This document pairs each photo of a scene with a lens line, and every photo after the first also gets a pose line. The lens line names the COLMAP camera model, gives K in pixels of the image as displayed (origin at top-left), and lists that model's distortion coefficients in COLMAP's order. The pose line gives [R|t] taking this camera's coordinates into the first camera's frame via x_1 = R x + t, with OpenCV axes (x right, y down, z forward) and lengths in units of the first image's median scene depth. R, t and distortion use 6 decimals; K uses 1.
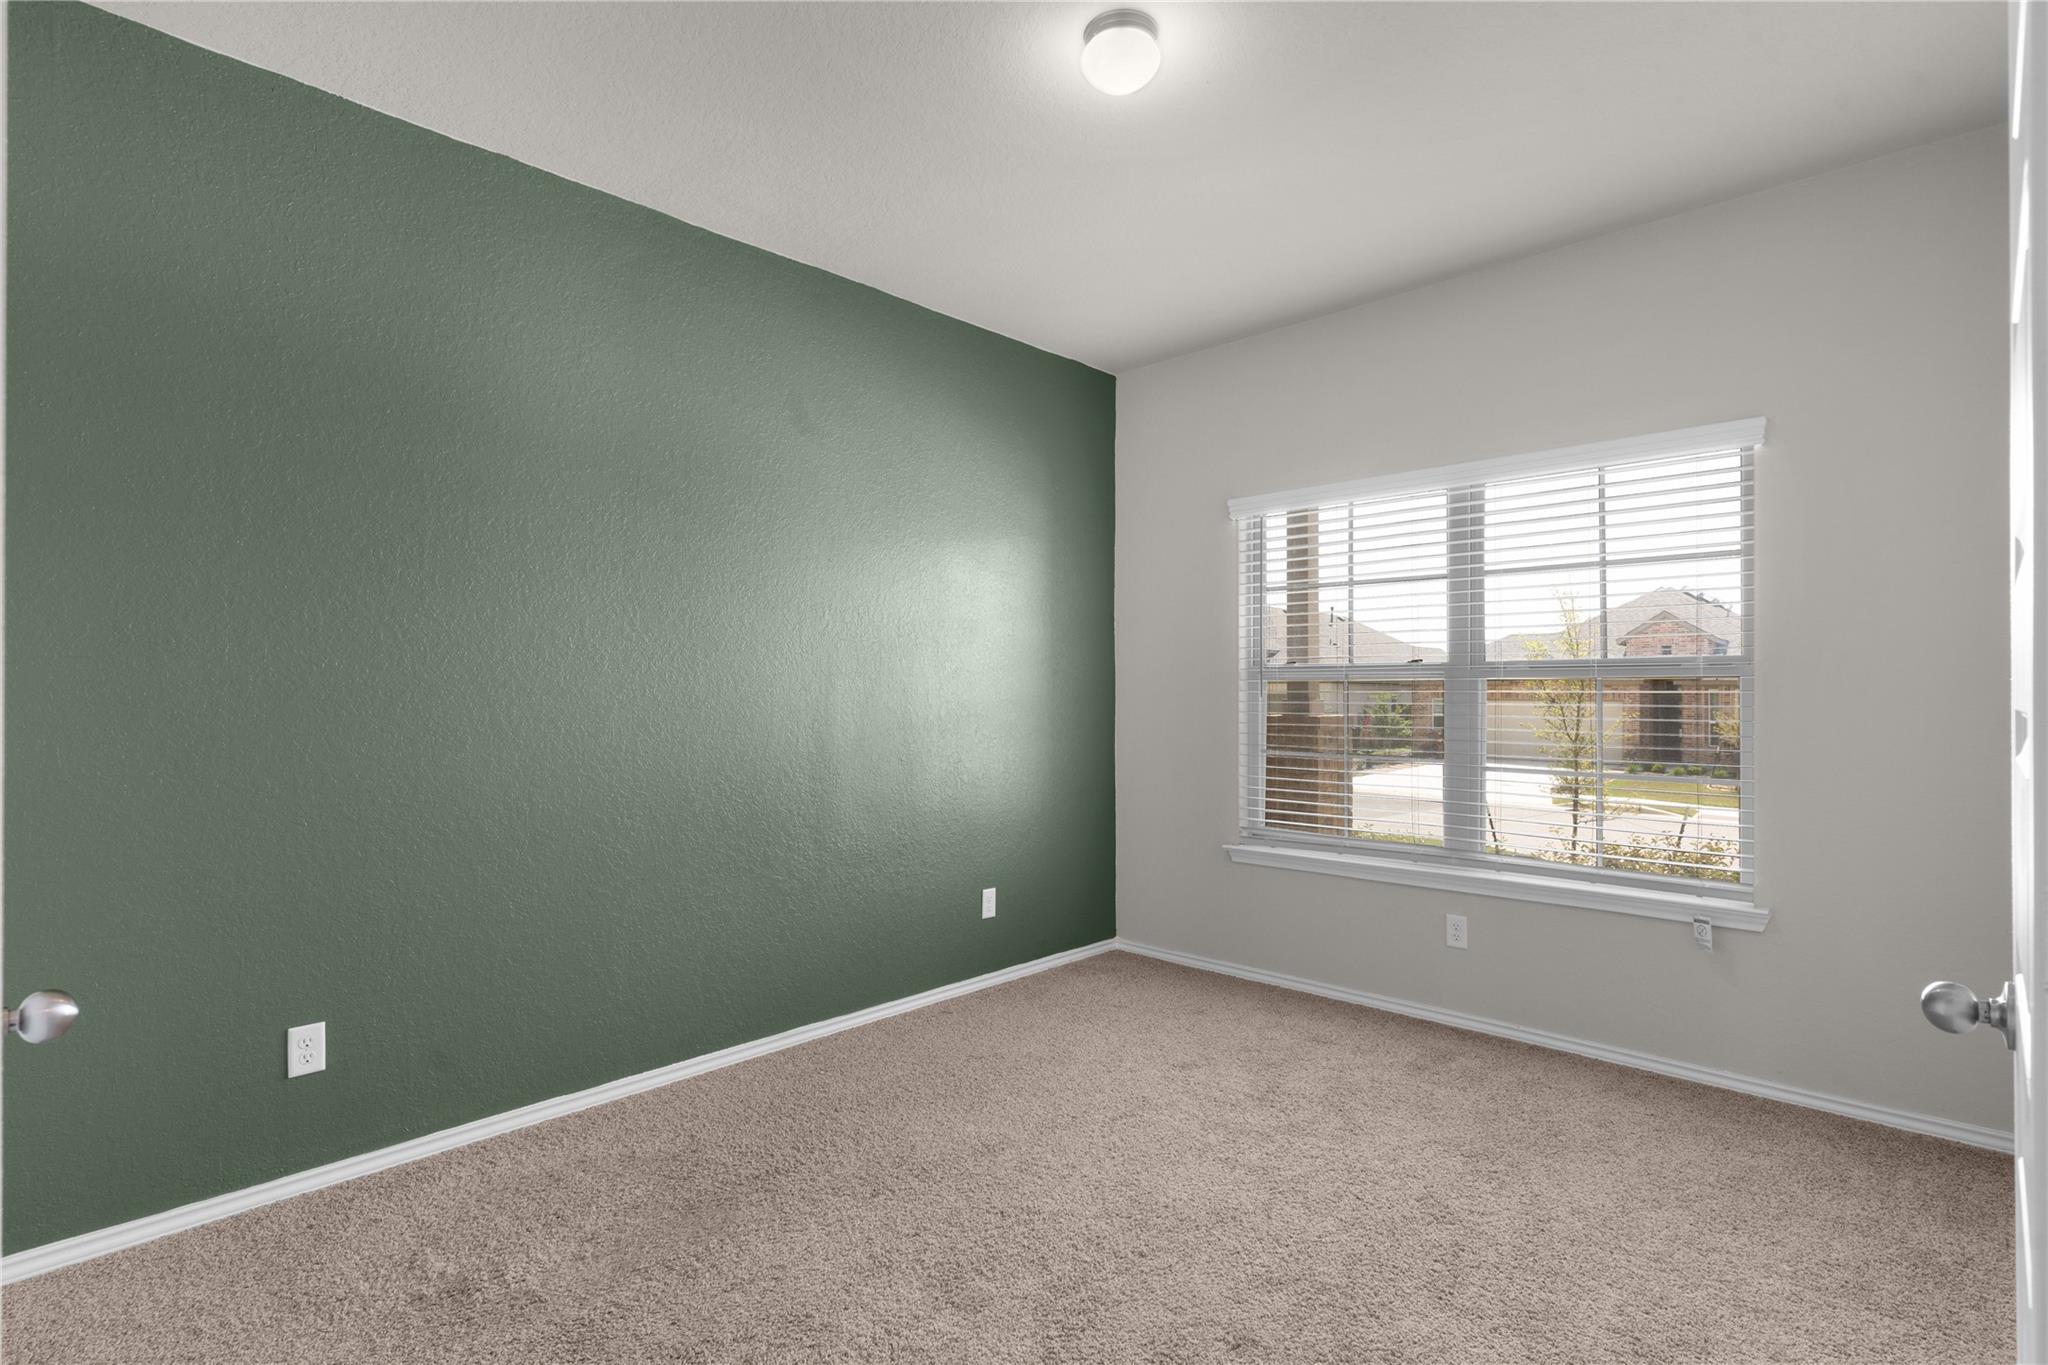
lens RADIAL K [[1006.4, 0, 1023.5], [0, 1006.4, 695.8], [0, 0, 1]] dist [0.001936, -0.000572]
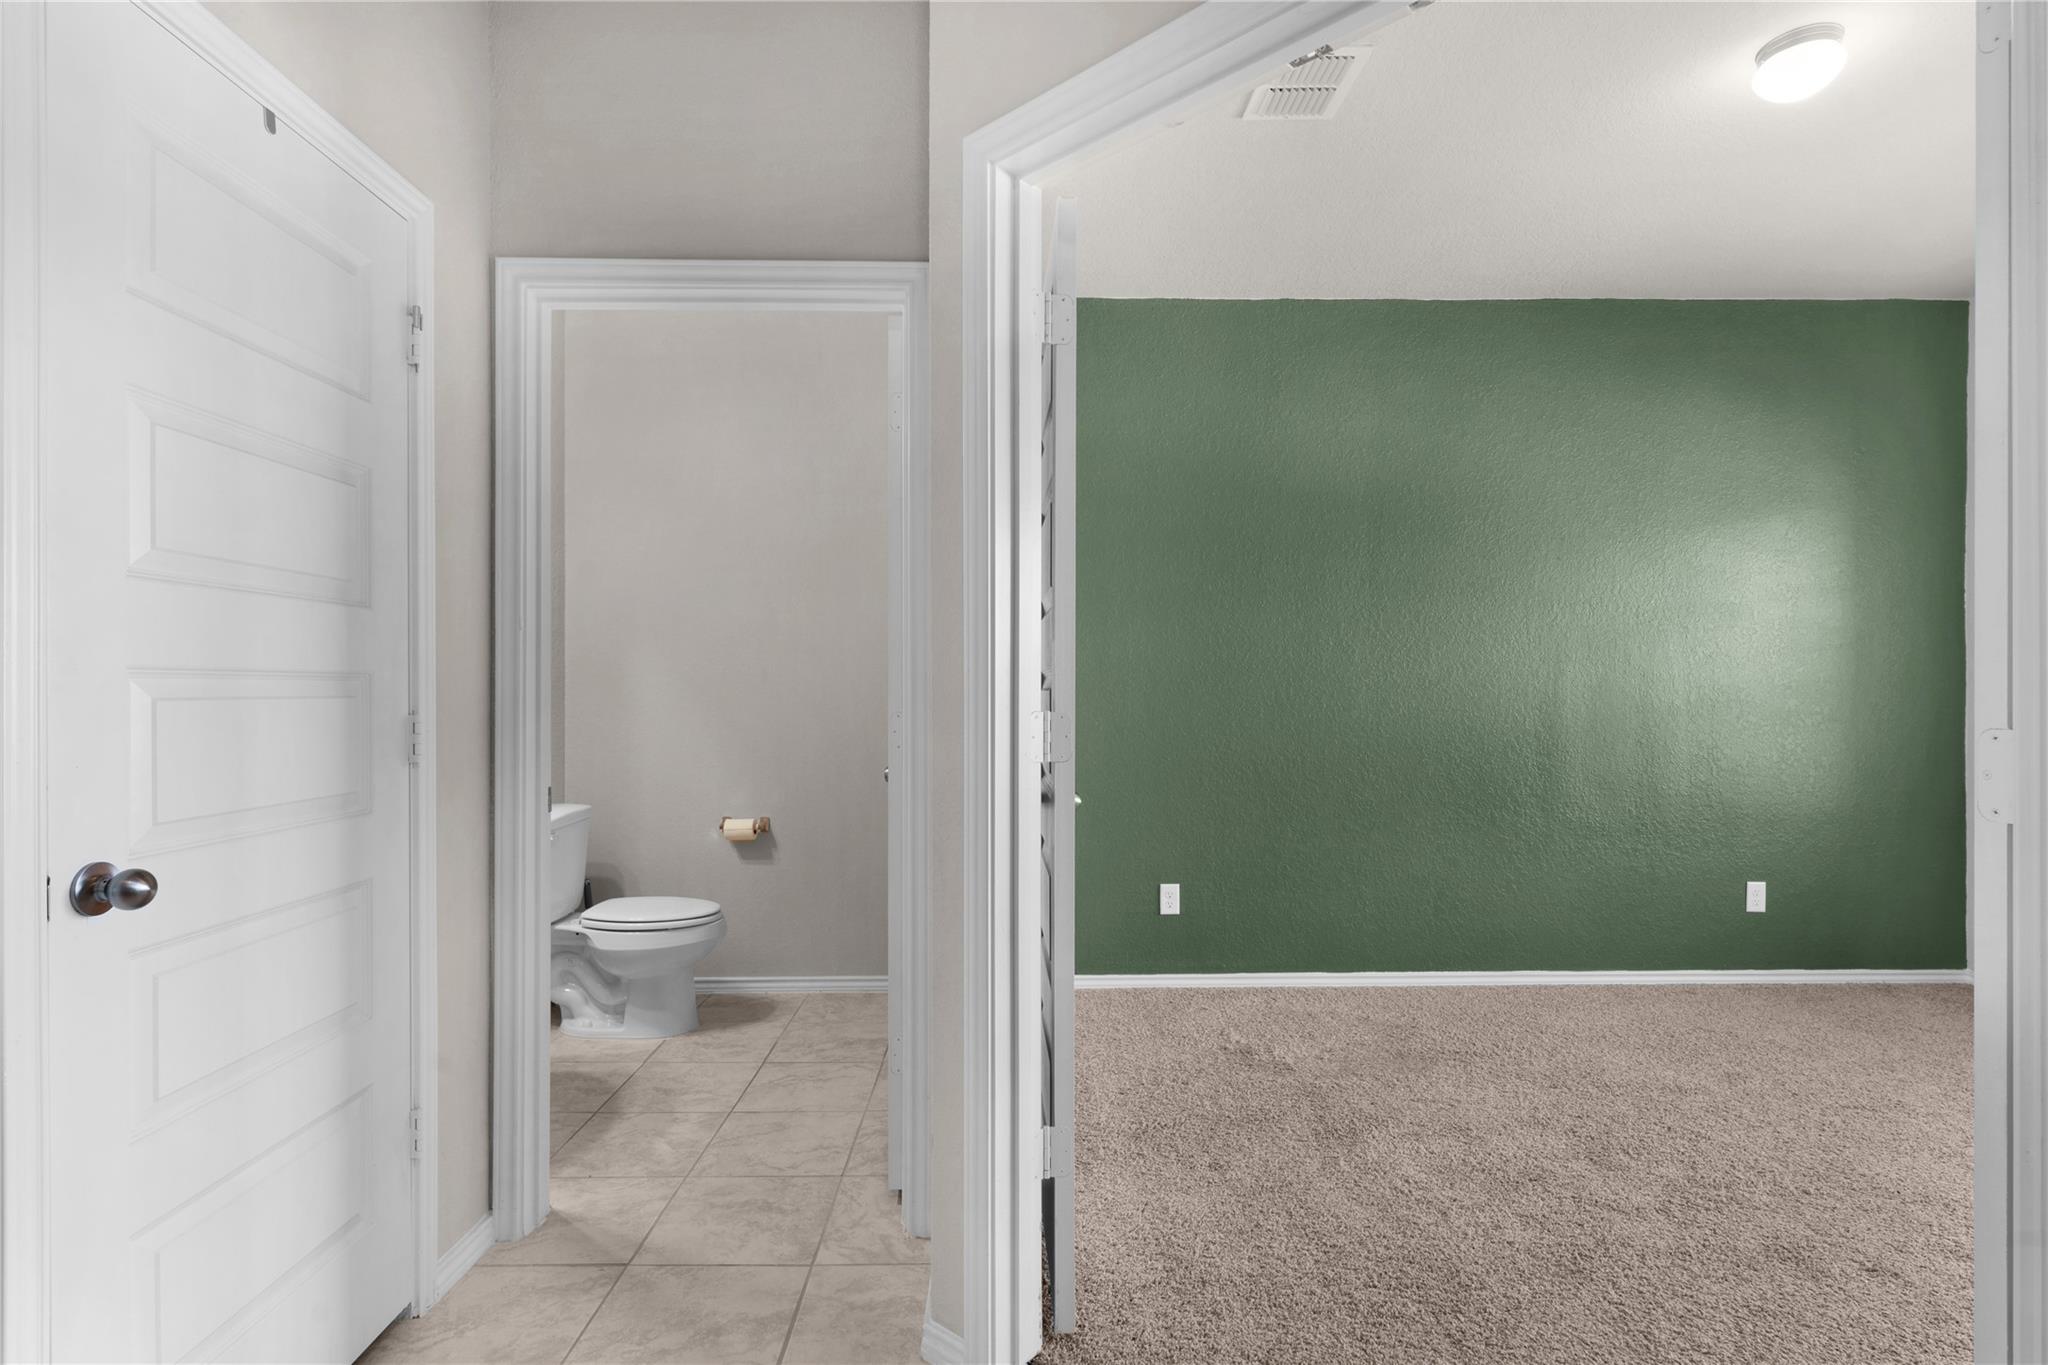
lens RADIAL K [[1006.4, 0, 1020.2], [0, 1006.4, 690.2], [0, 0, 1]] dist [0.001936, -0.000572]
pose [[0.712536, -0.002456, -0.701632, 0.200030], [-0.001223, 0.999988, -0.004743, 0.020307], [0.701635, 0.004237, 0.712524, -0.254587]]
